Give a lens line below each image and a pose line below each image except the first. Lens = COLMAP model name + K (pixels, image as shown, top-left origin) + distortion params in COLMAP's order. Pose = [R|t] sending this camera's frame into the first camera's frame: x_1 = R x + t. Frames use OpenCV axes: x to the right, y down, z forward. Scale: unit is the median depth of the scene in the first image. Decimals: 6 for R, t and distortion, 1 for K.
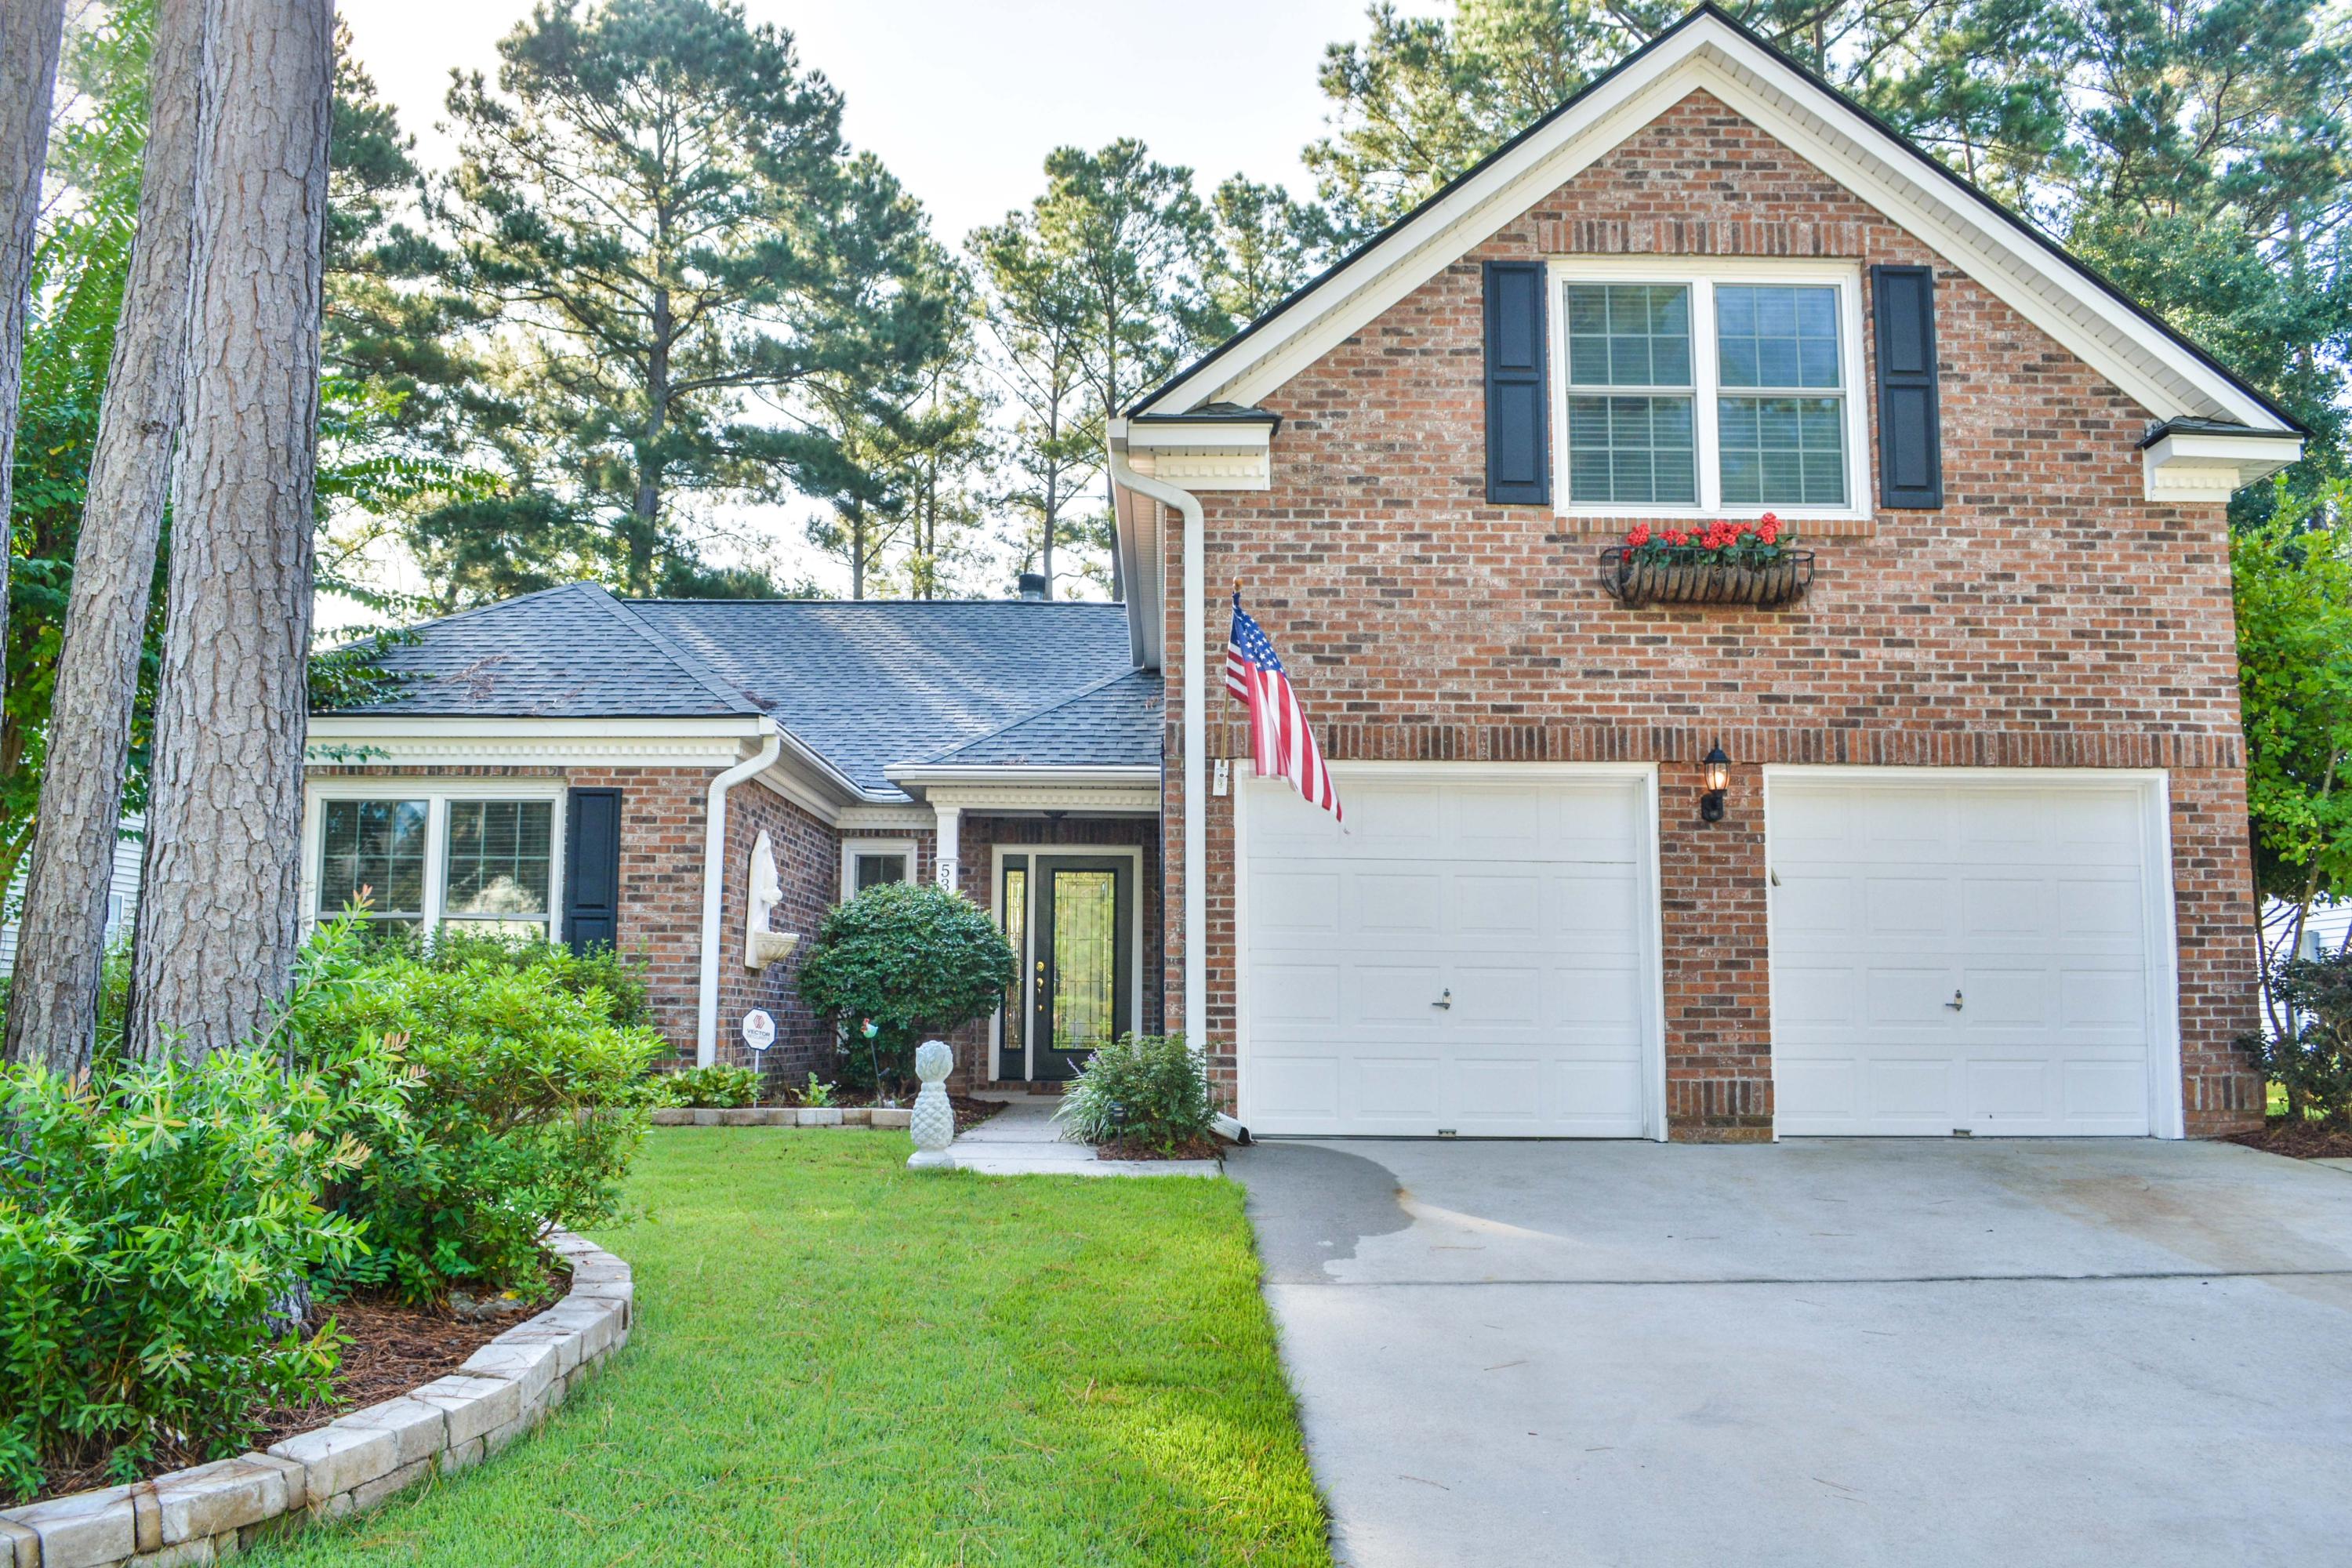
lens RADIAL K [[1895.9, 0, 1178.5], [0, 1895.9, 796.0], [0, 0, 1]] dist [-0.082844, 0.008640]
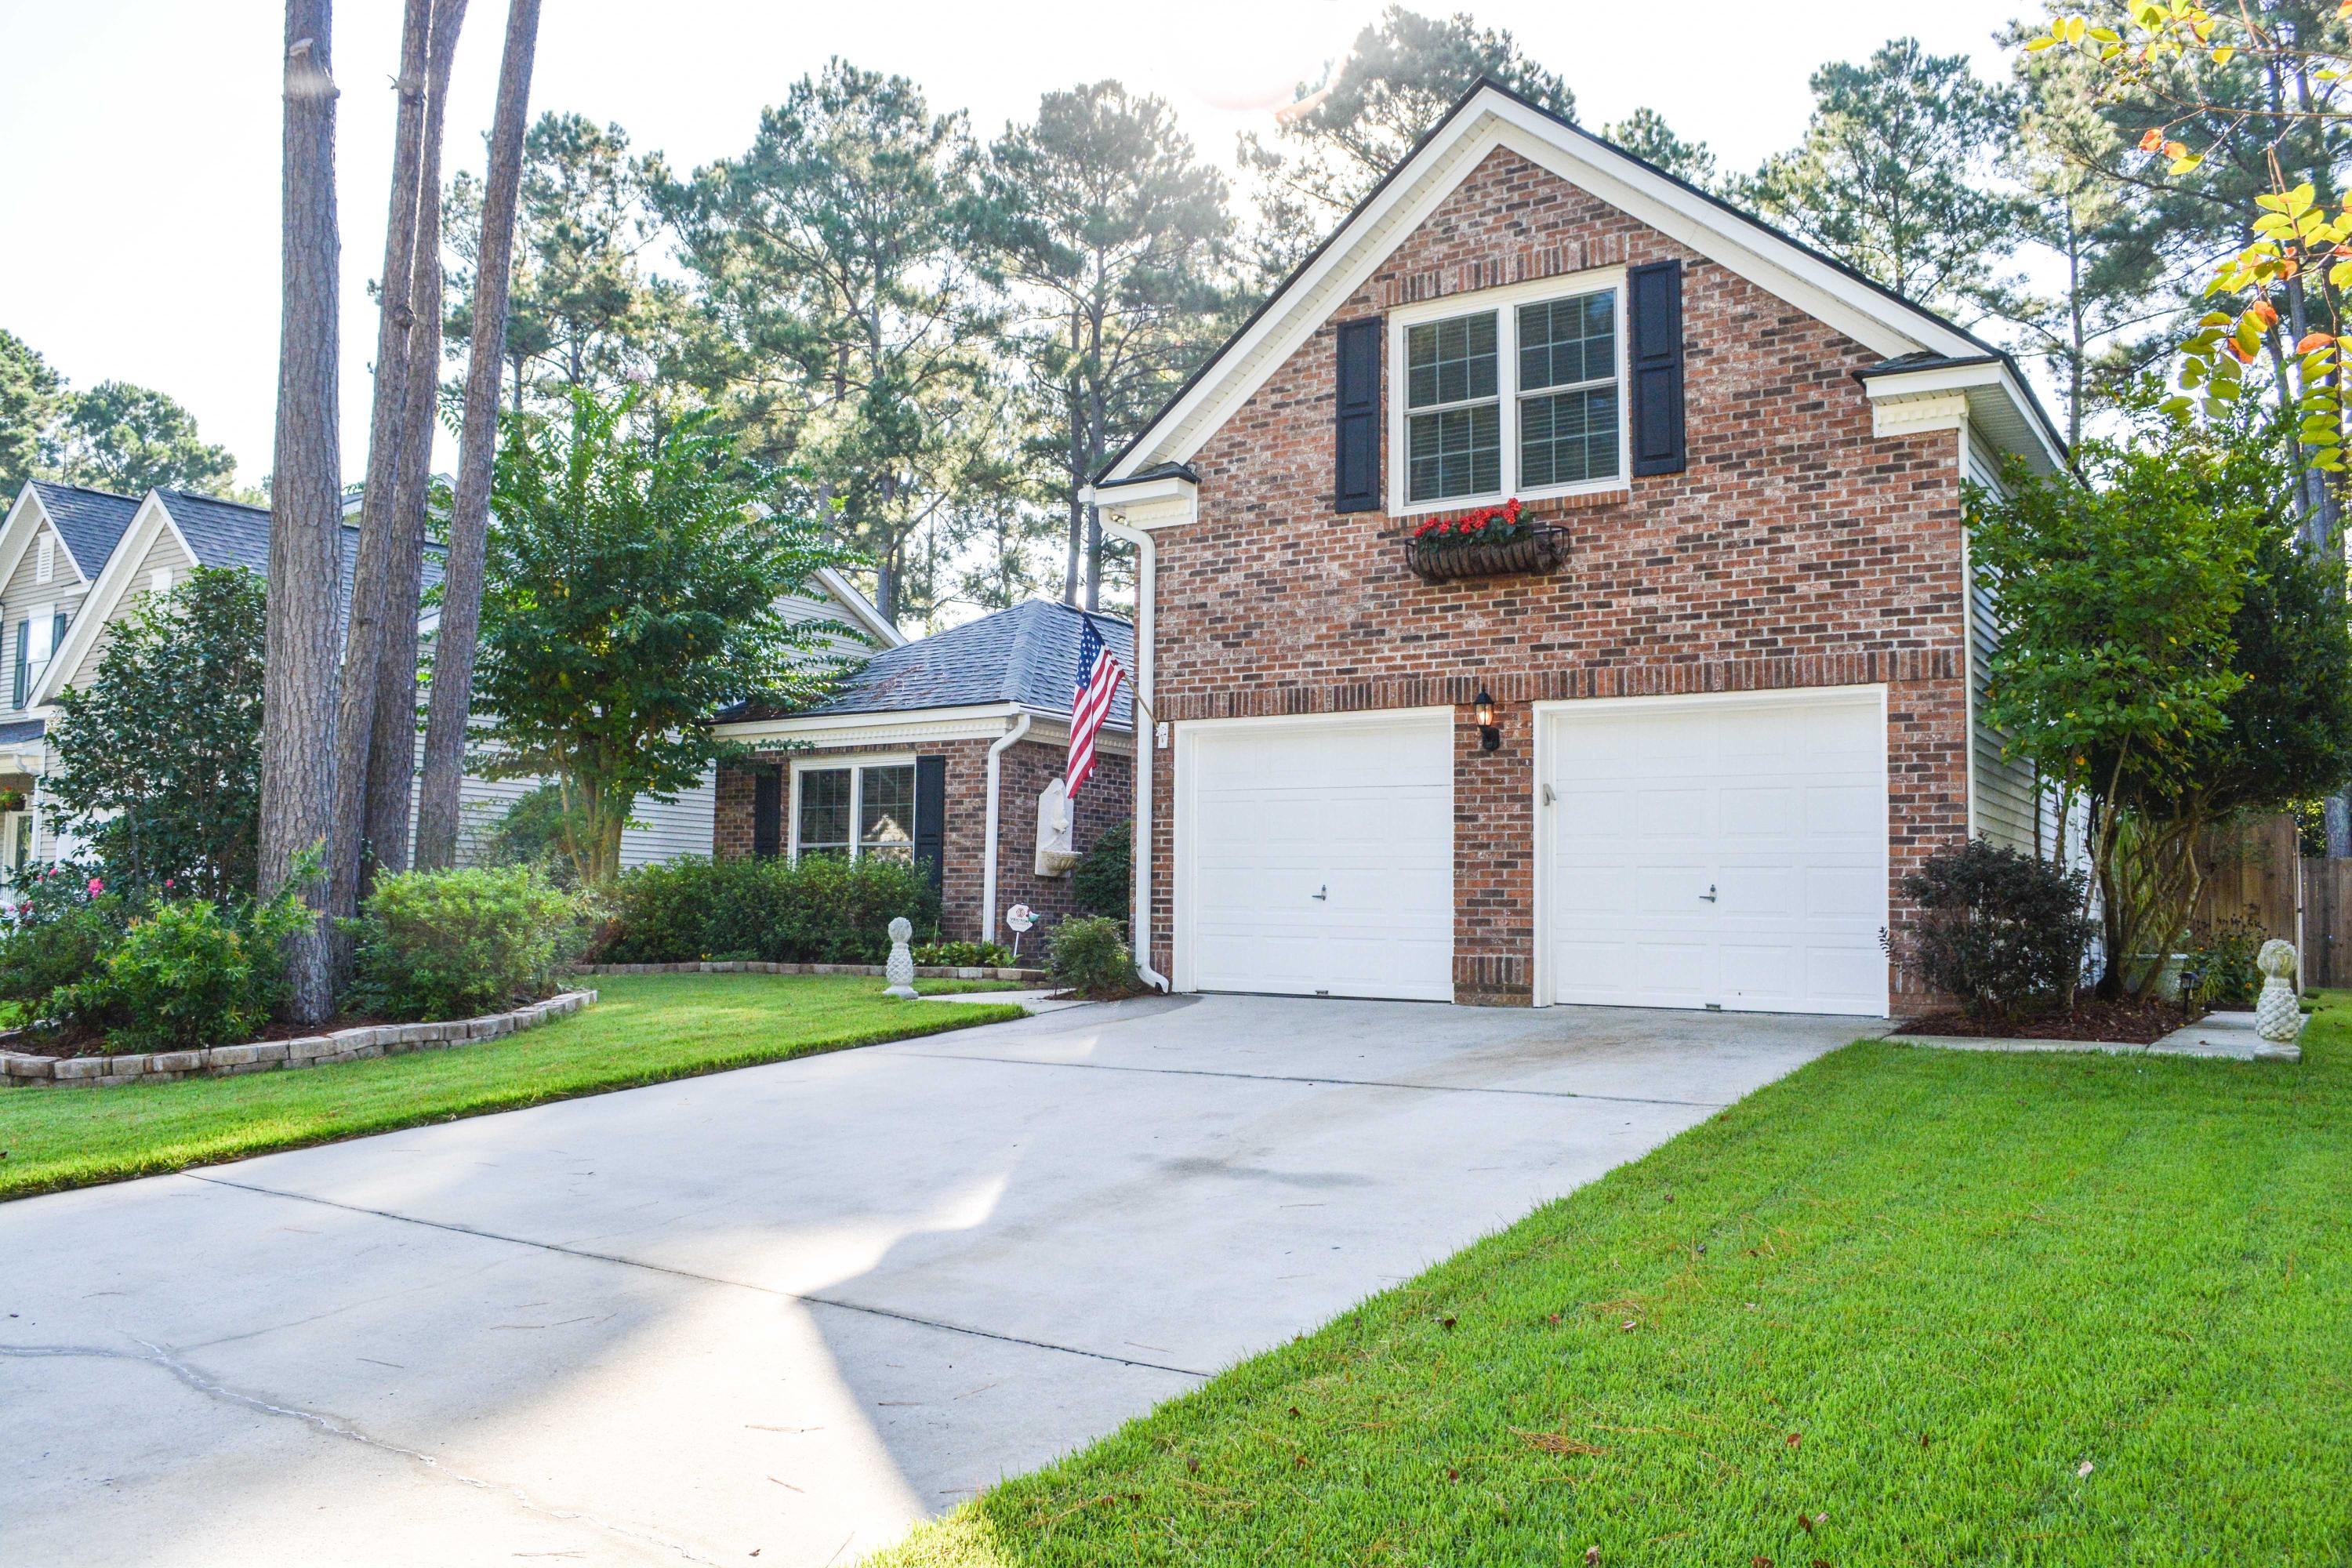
lens RADIAL K [[1895.9, 0, 1184.4], [0, 1895.9, 791.2], [0, 0, 1]] dist [-0.082844, 0.008640]
pose [[0.831346, -0.034148, -0.554705, 0.790216], [0.057243, 0.998063, 0.024350, -0.001589], [0.552799, -0.051996, 0.831691, -0.153761]]
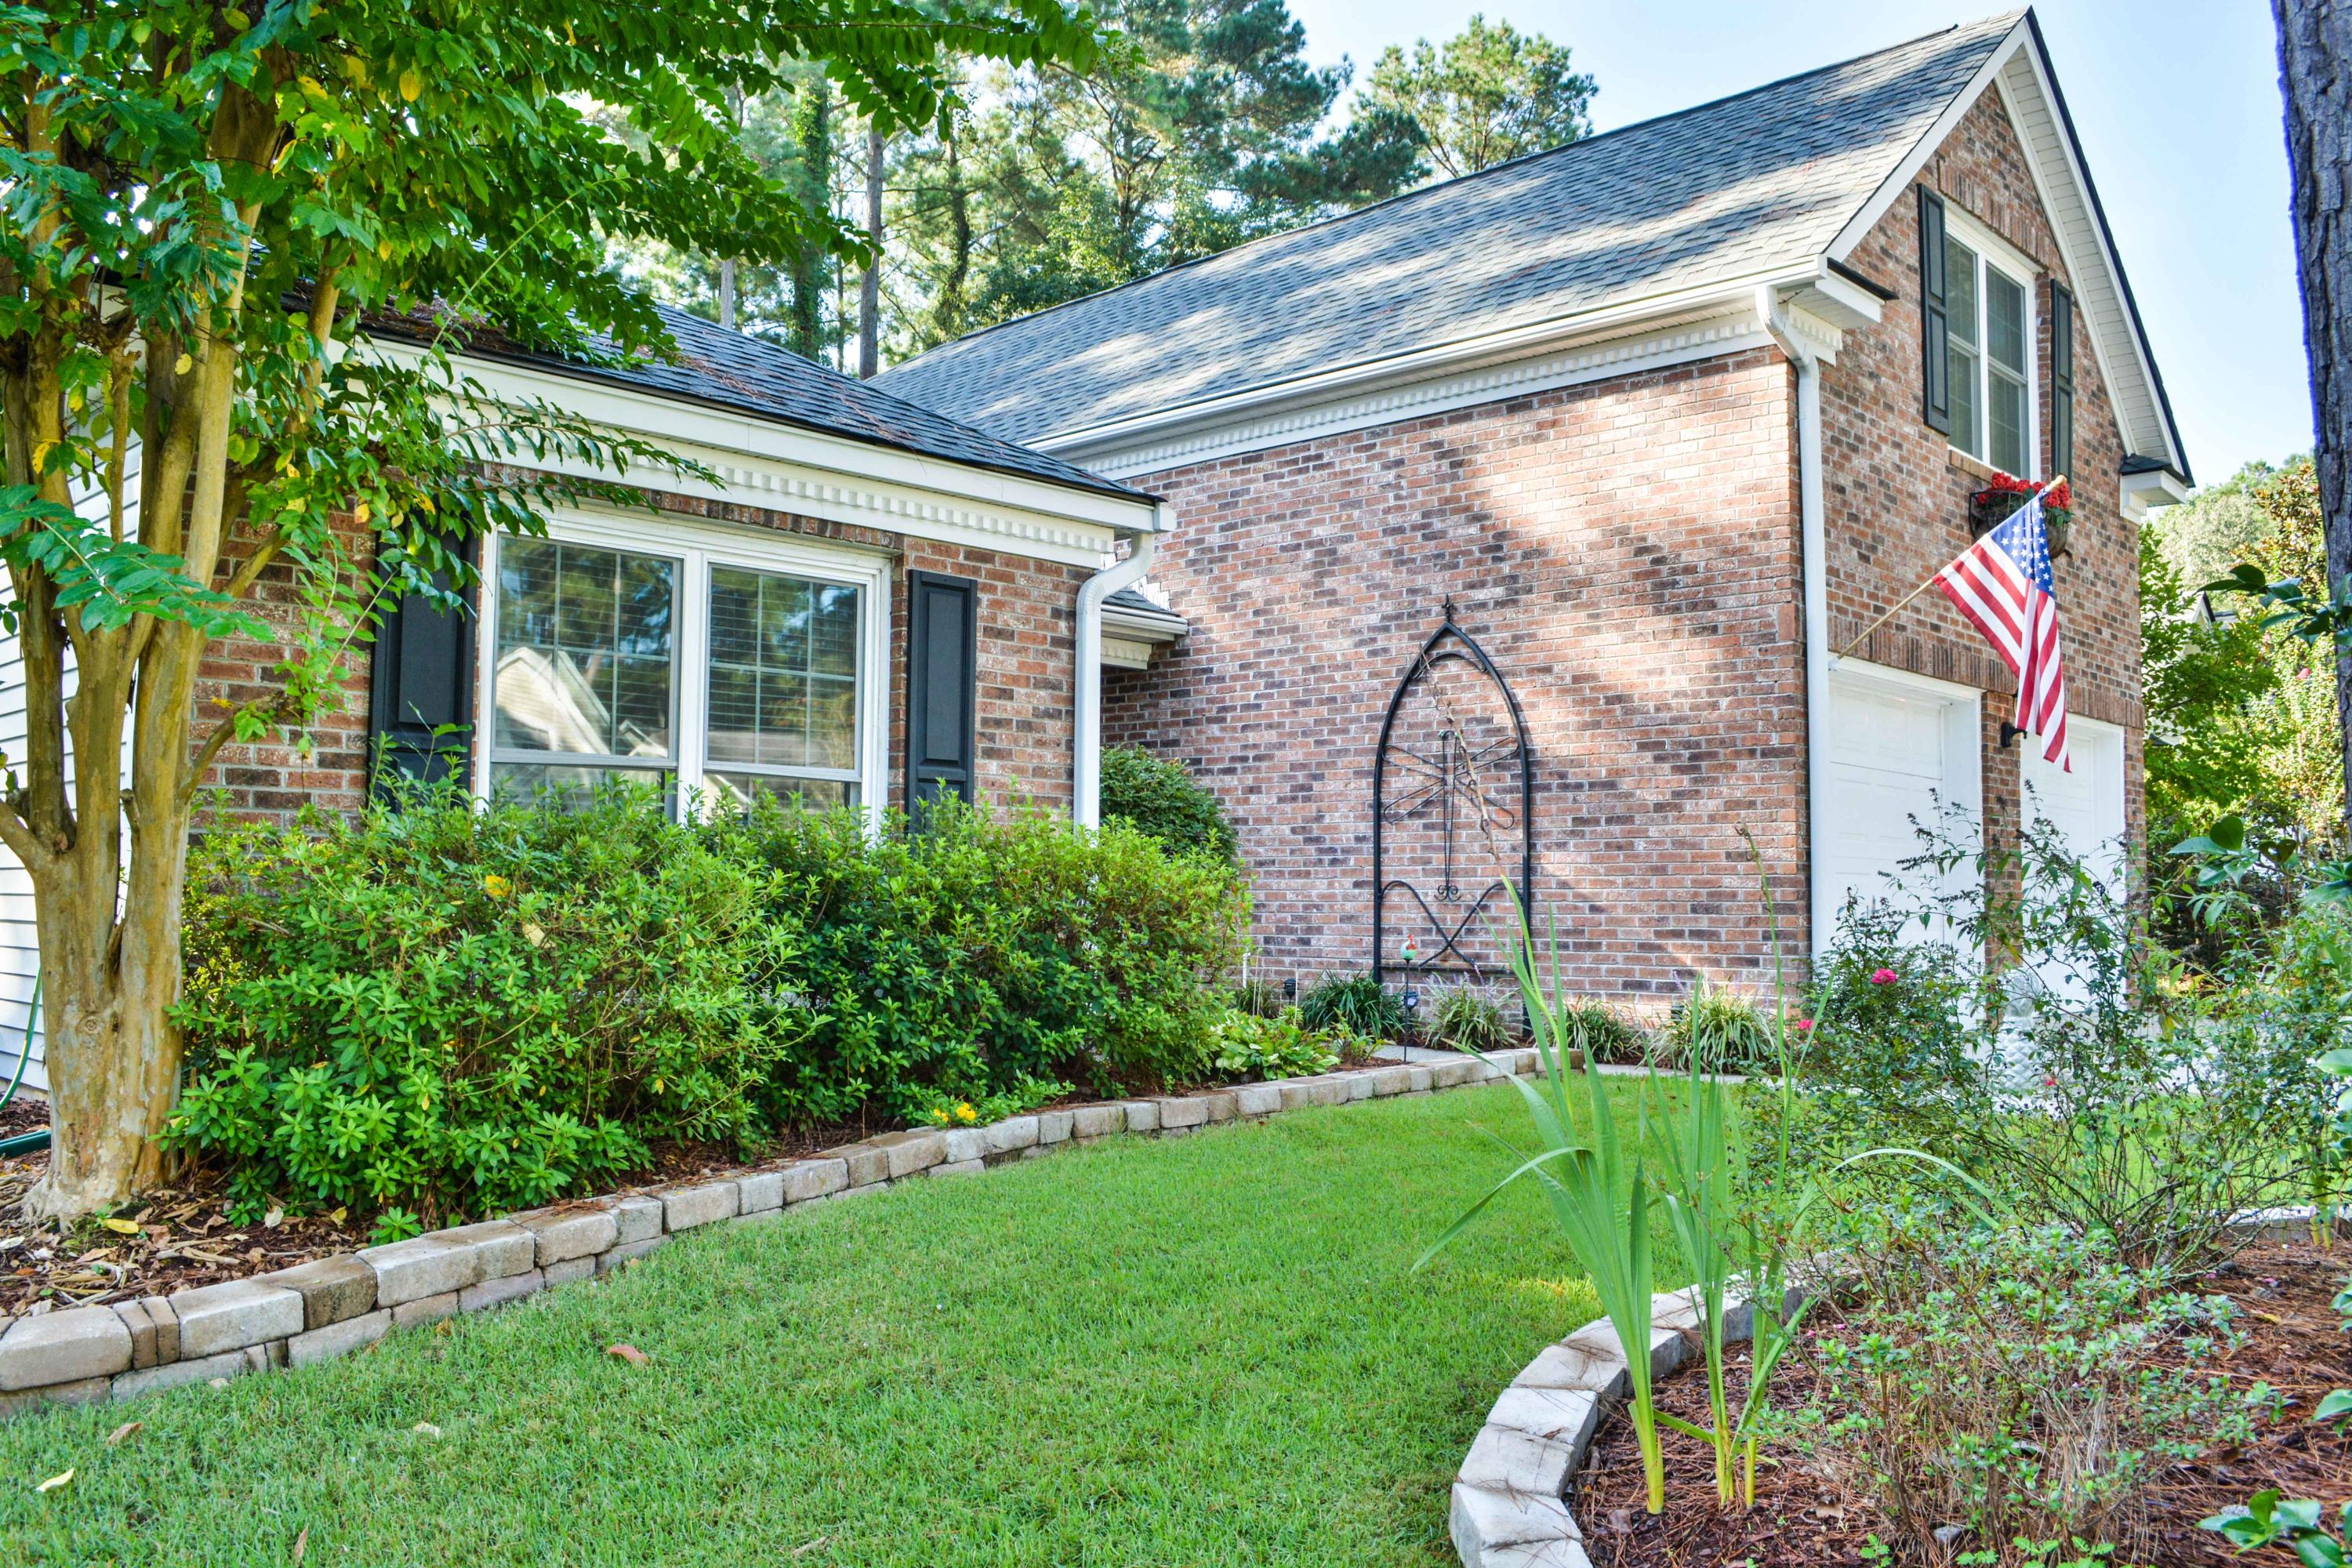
lens RADIAL K [[1895.9, 0, 1185.1], [0, 1895.9, 775.5], [0, 0, 1]] dist [-0.082844, 0.008640]
pose [[0.680374, 0.046798, 0.731369, -0.827775], [-0.083645, 0.996397, 0.014057, 0.054243], [-0.728076, -0.070739, 0.681837, 0.581340]]
